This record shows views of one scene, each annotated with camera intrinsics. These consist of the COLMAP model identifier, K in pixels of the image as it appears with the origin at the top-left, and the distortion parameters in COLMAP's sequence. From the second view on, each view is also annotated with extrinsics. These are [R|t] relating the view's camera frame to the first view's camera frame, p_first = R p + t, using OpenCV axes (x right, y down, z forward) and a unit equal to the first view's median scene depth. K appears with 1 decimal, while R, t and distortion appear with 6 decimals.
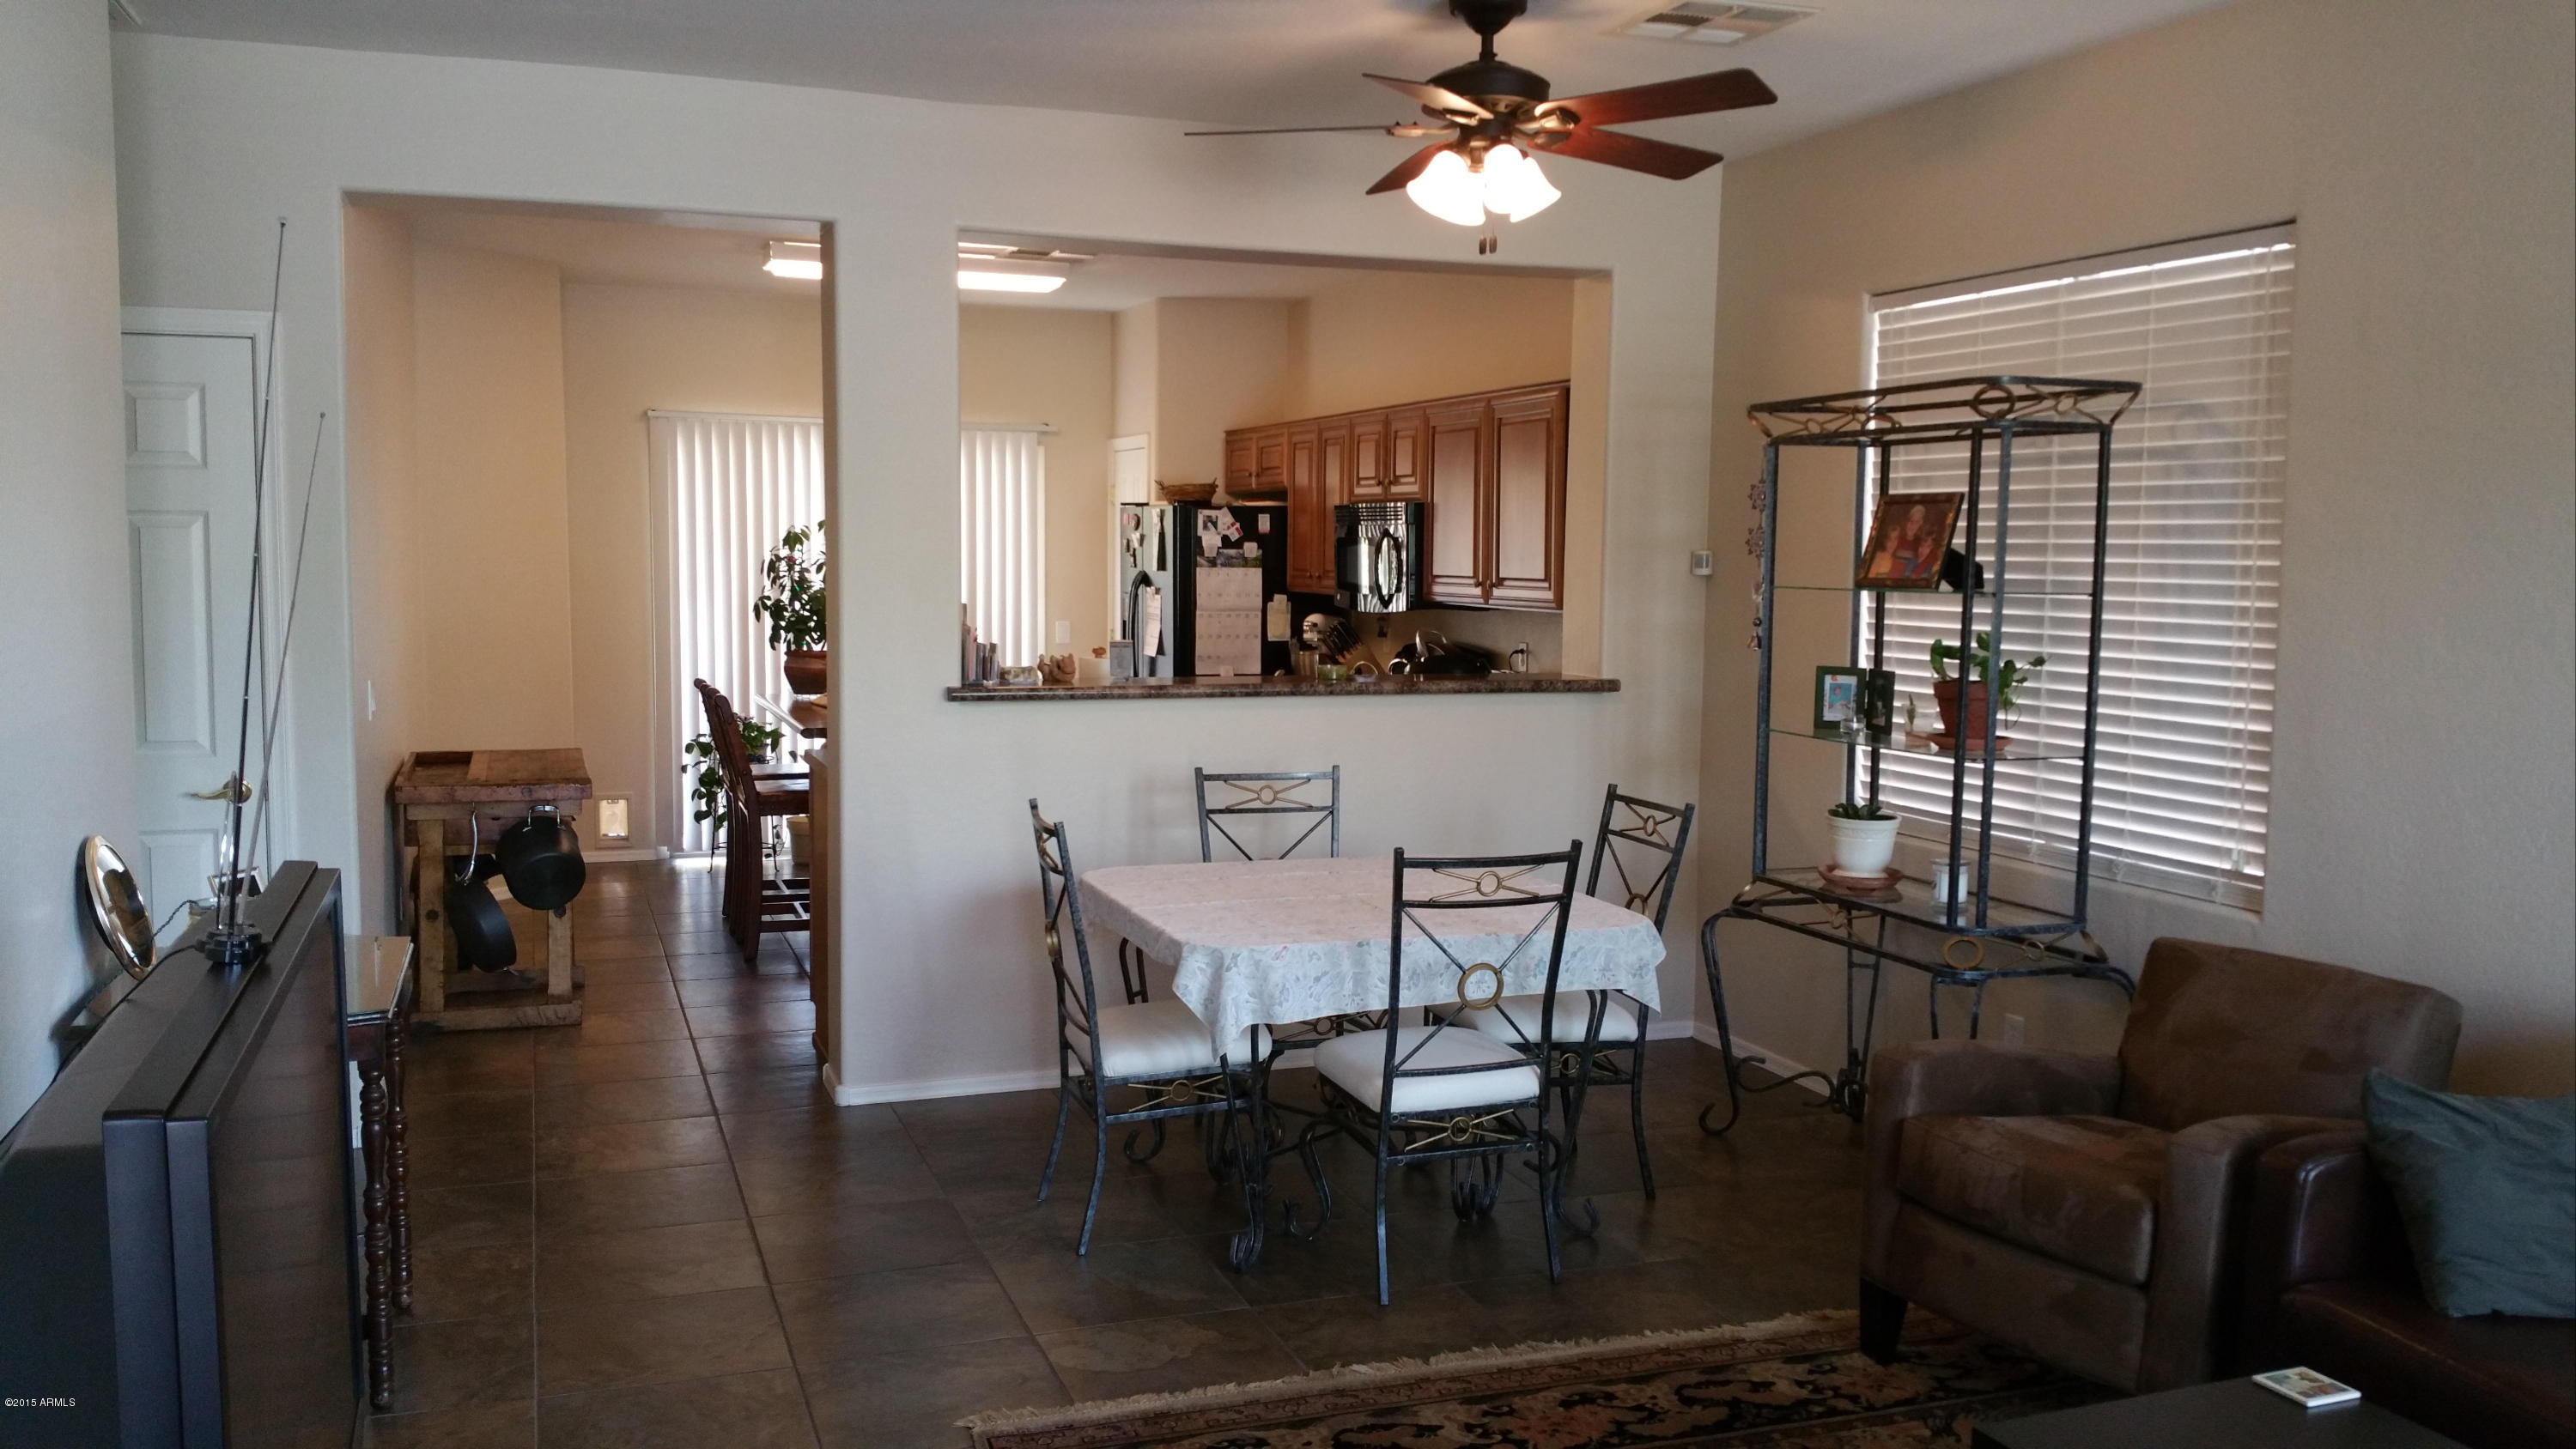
lens RADIAL K [[2074.2, 0, 1288.0], [0, 2074.2, 724.5], [0, 0, 1]] dist [0.104444, -0.141609]
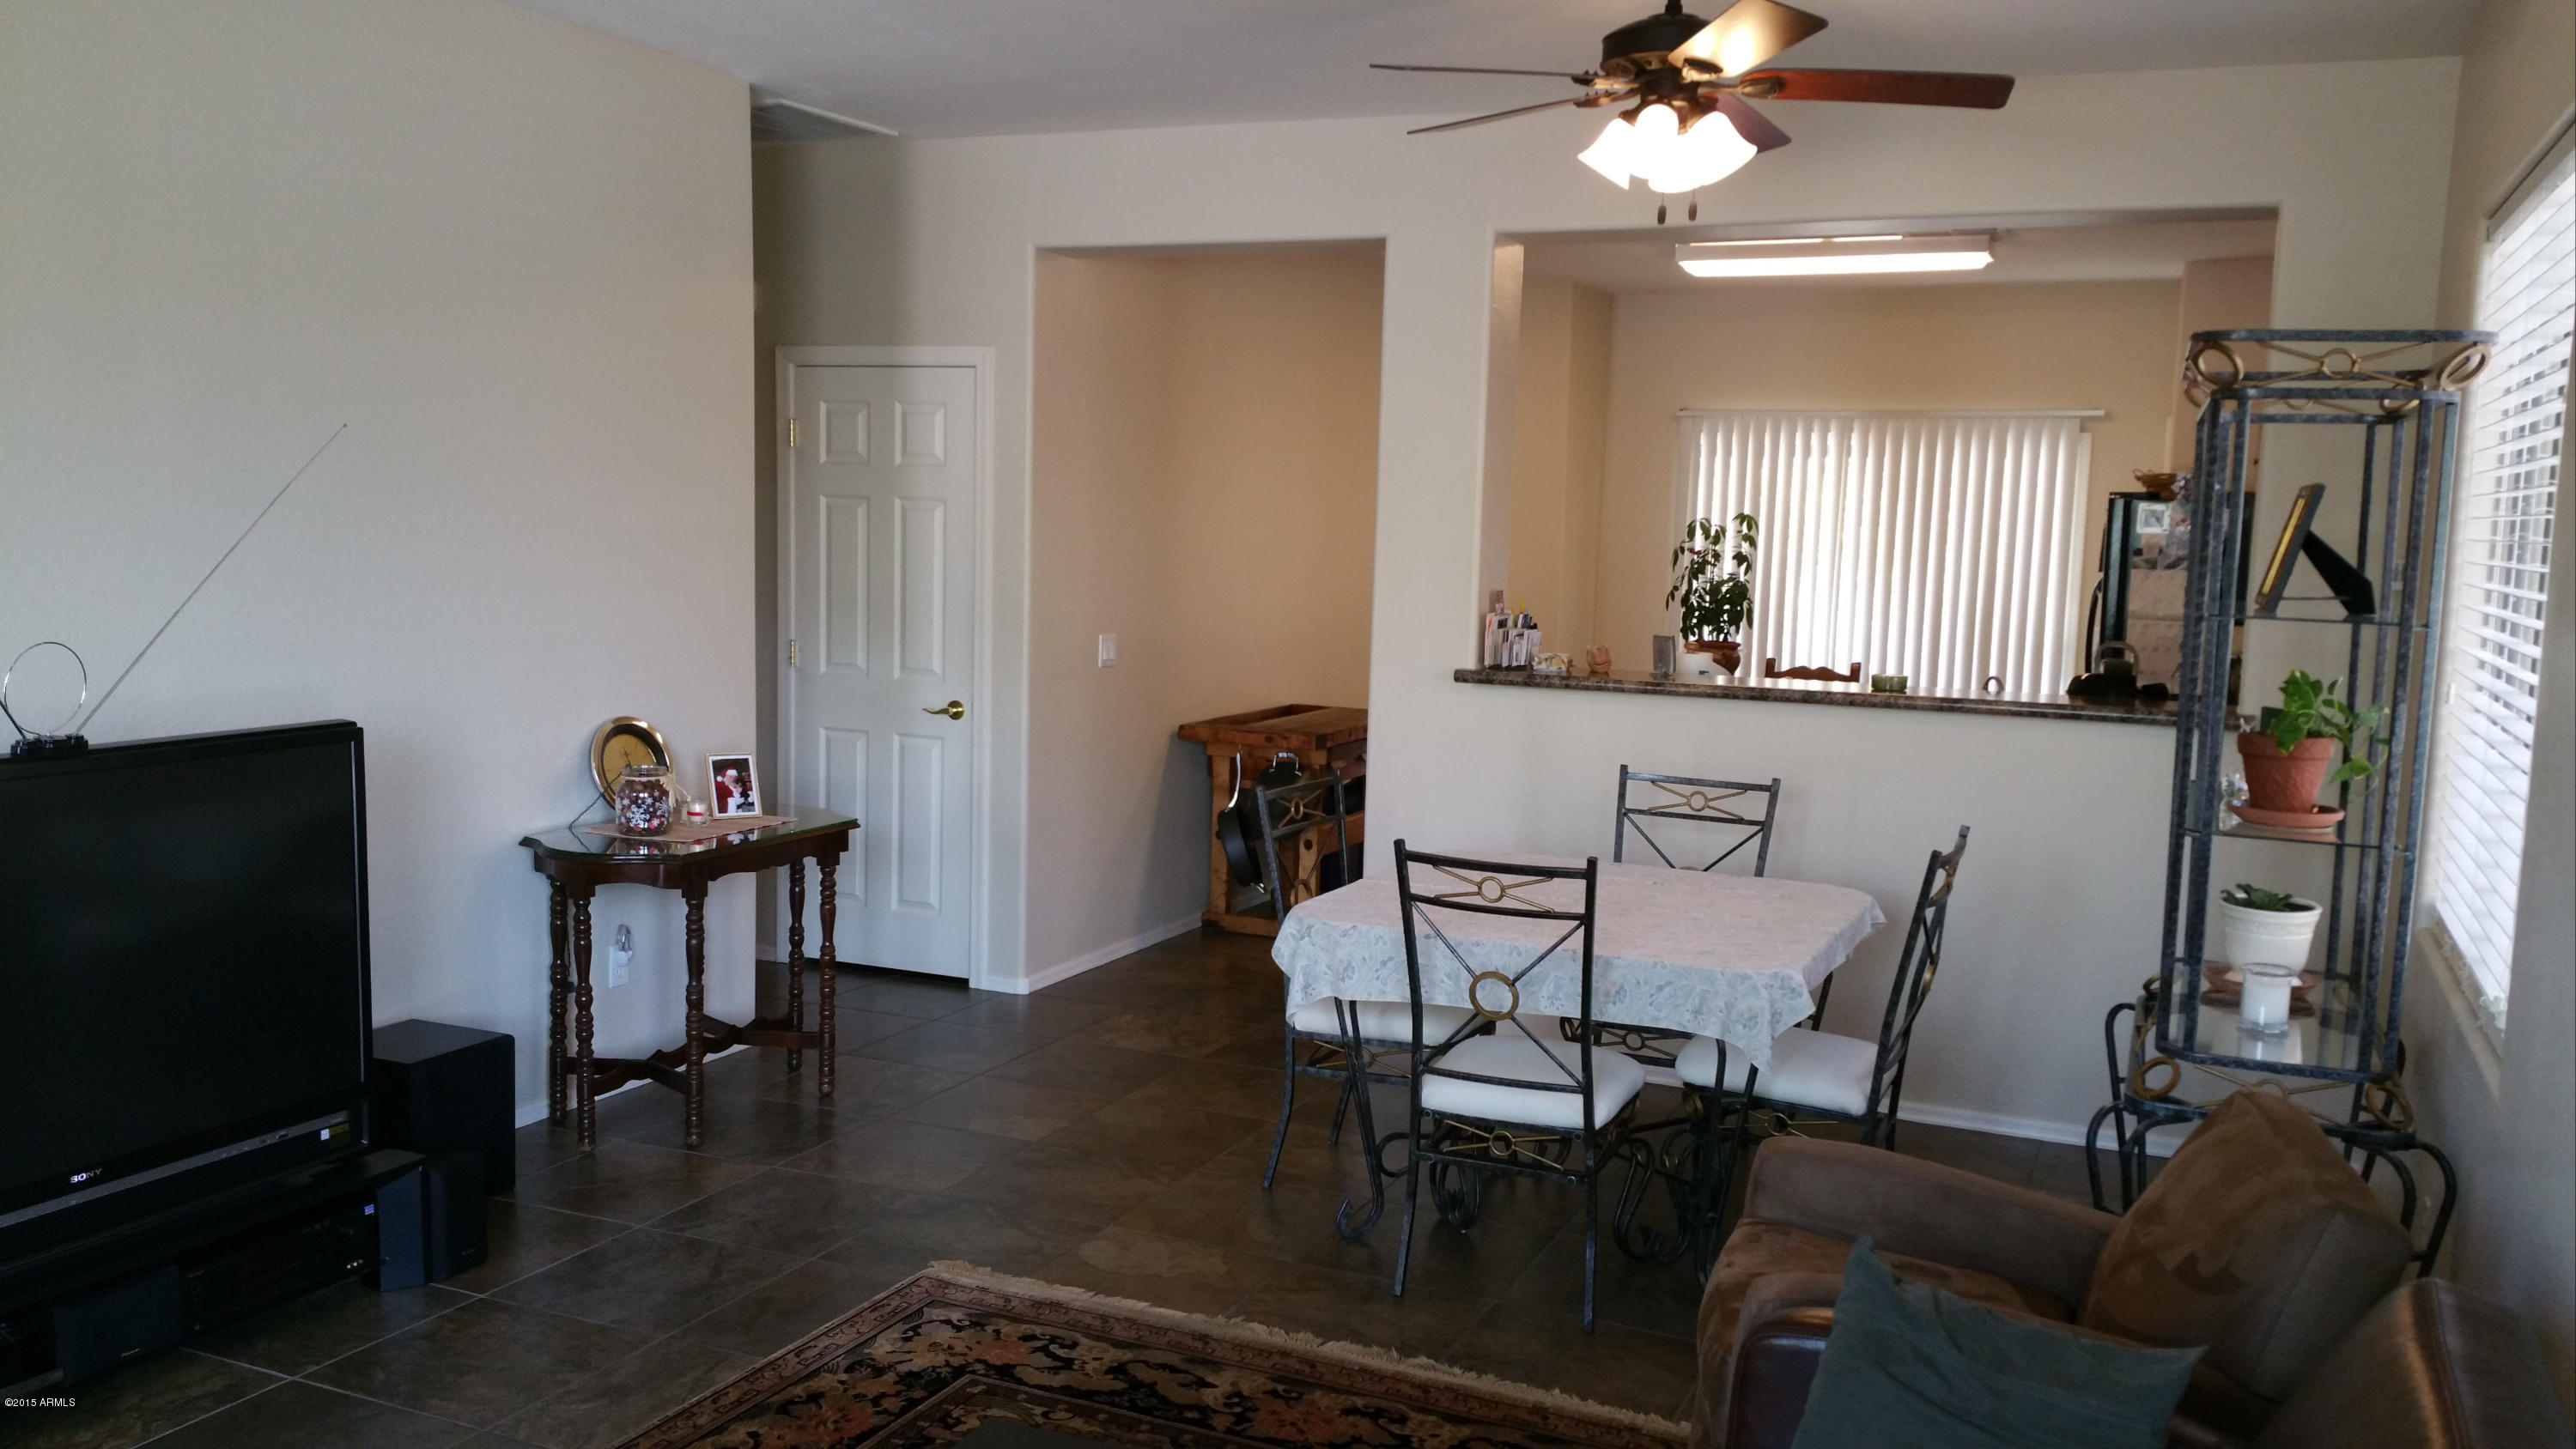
lens RADIAL K [[2130.2, 0, 1279.0], [0, 2130.2, 694.2], [0, 0, 1]] dist [0.082756, -0.148652]
pose [[0.713291, 0.069856, -0.697378, 0.701708], [-0.079302, 0.996675, 0.018726, -0.024040], [0.696367, 0.041946, 0.716459, 0.215118]]
